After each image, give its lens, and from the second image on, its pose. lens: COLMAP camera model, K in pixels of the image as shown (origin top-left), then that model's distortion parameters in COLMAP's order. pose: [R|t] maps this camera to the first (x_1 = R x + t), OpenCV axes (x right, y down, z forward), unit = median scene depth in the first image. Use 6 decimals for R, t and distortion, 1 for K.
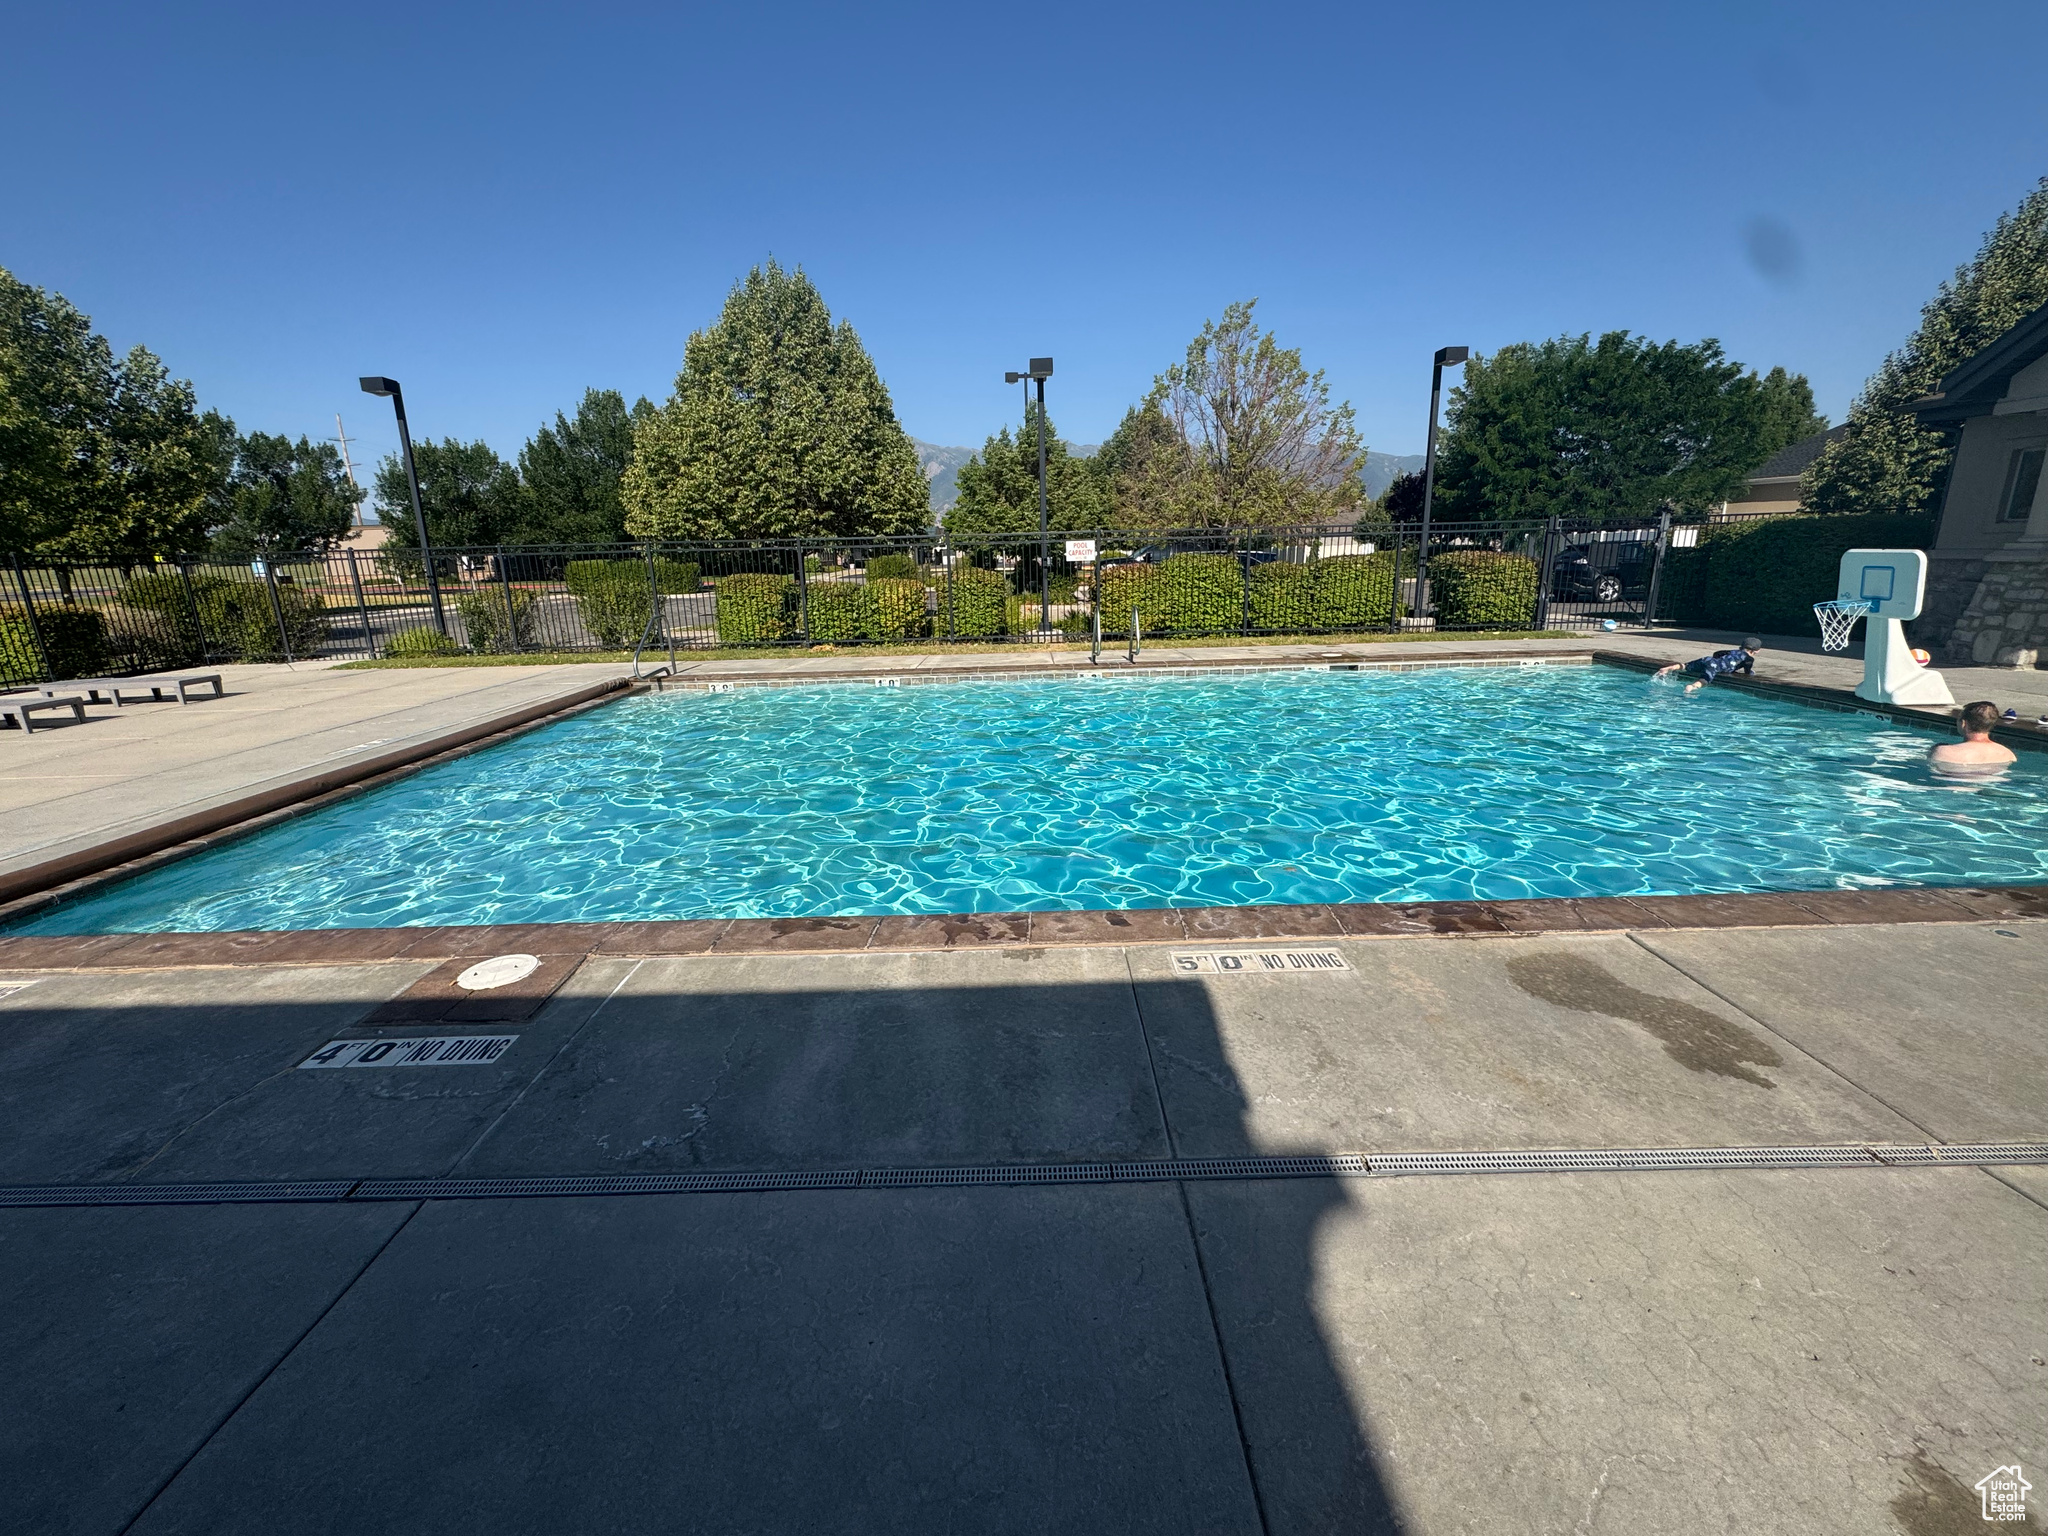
lens RADIAL K [[843.3, 0, 1024.0], [0, 843.3, 768.0], [0, 0, 1]] dist [-0.004330, -0.000232]
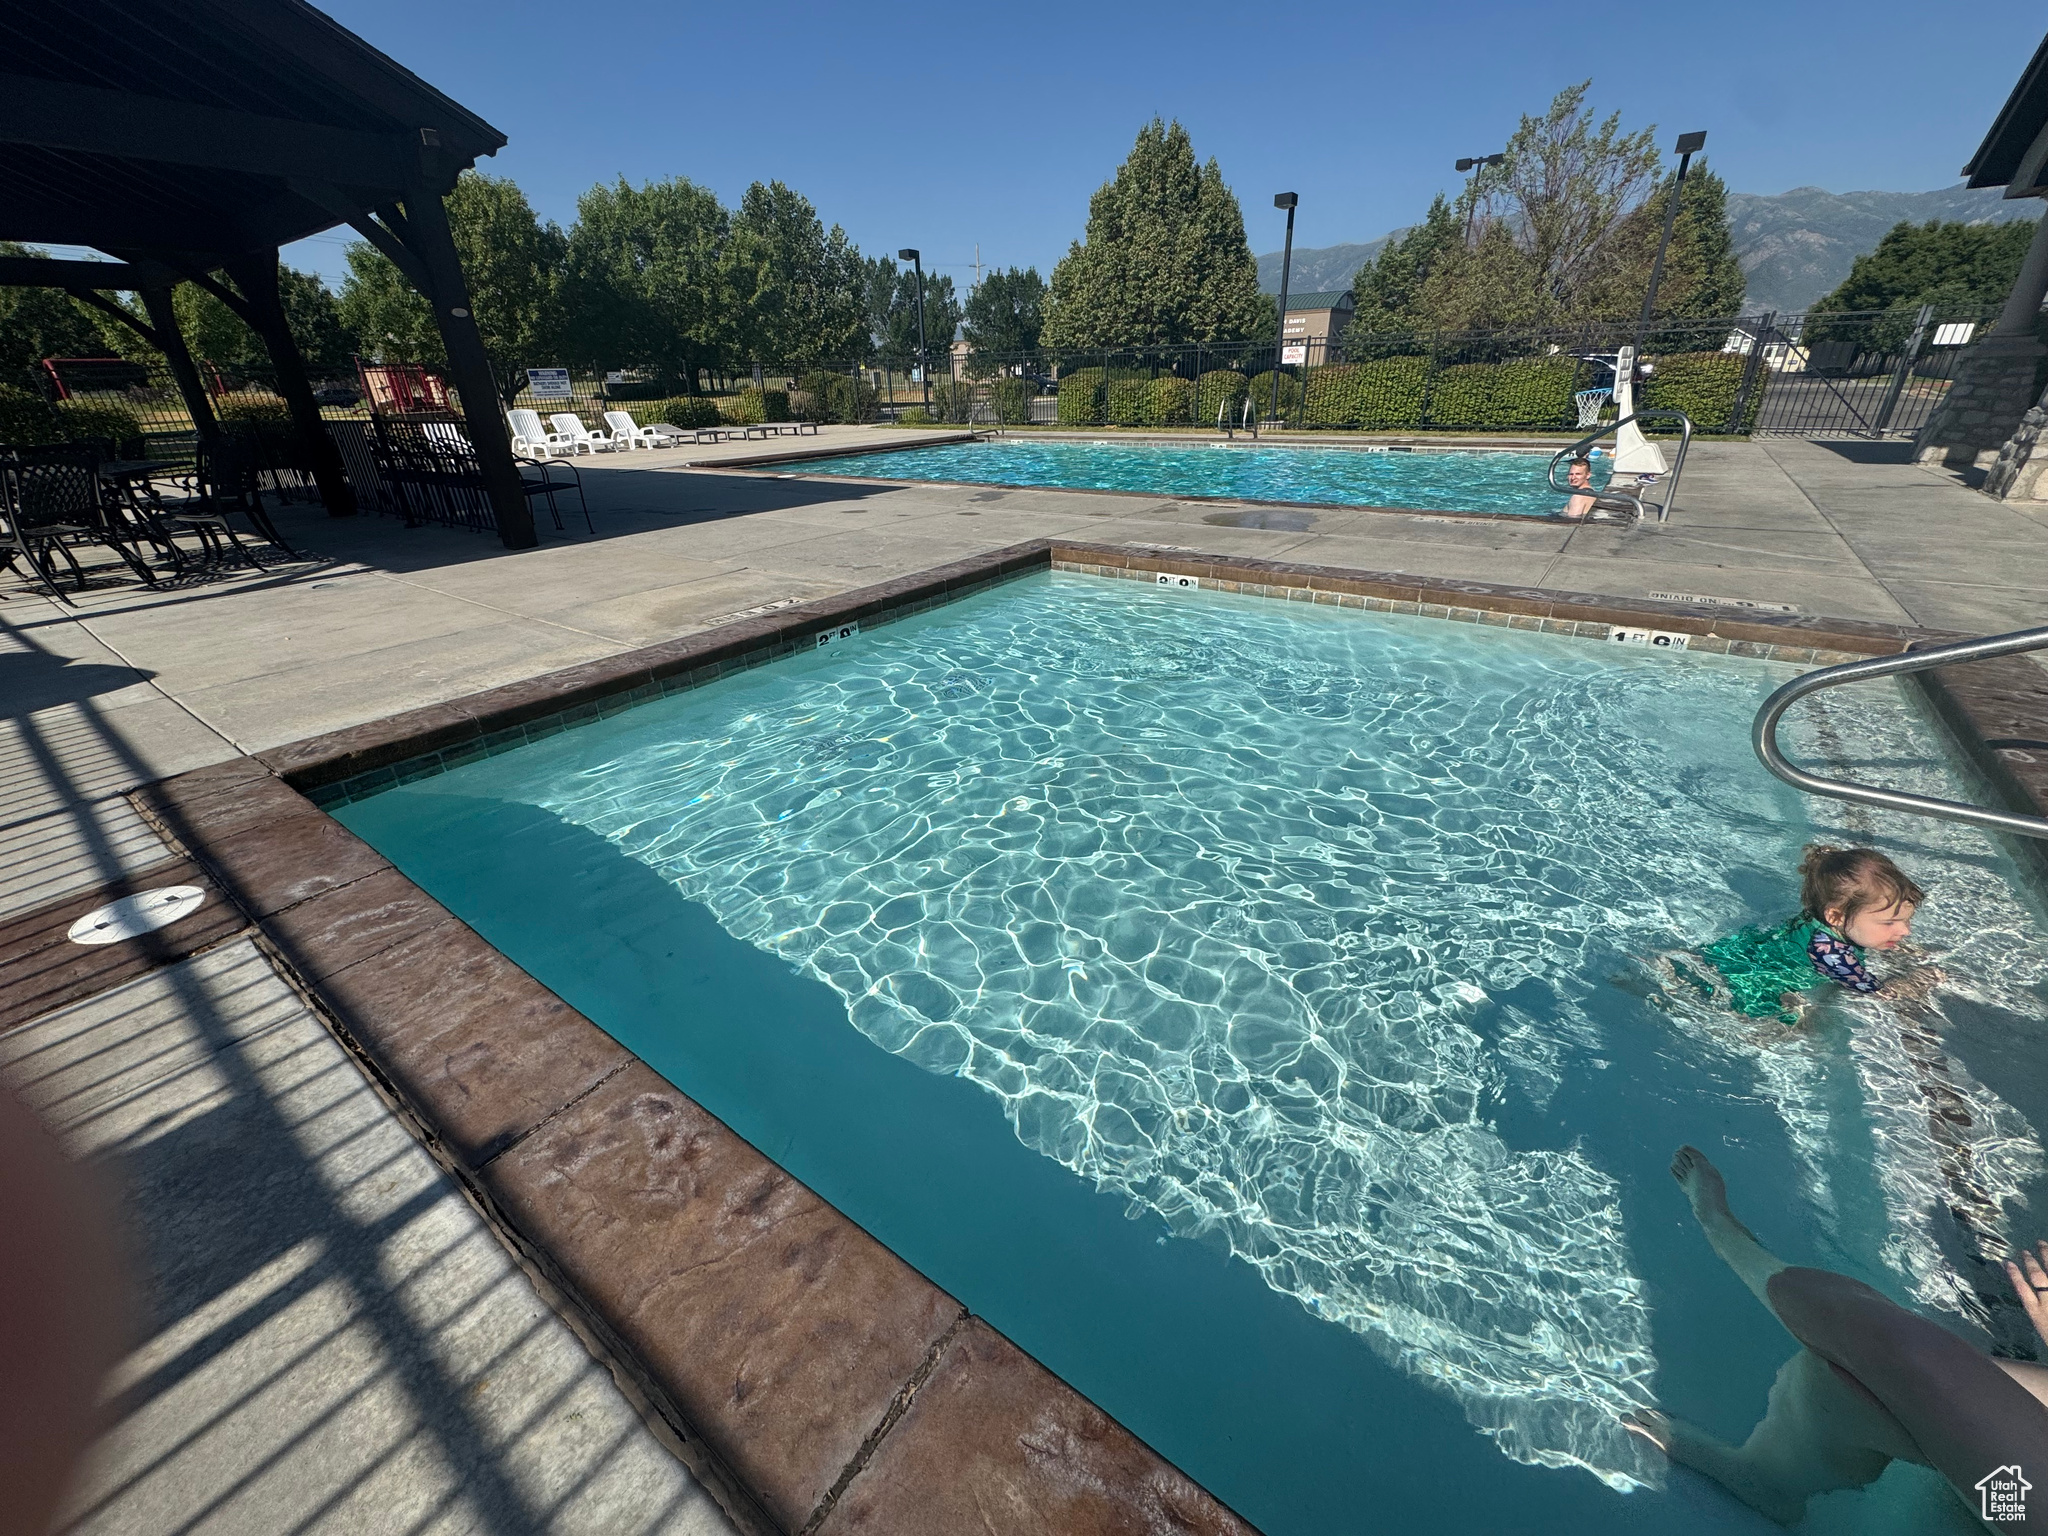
lens RADIAL K [[818.5, 0, 1024.0], [0, 818.5, 768.0], [0, 0, 1]] dist [-0.002555, 0.000082]
pose [[0.808573, 0.257064, -0.529272, 0.494324], [-0.140257, 0.957792, 0.250923, 0.083166], [0.571435, -0.128655, 0.810499, -0.301046]]
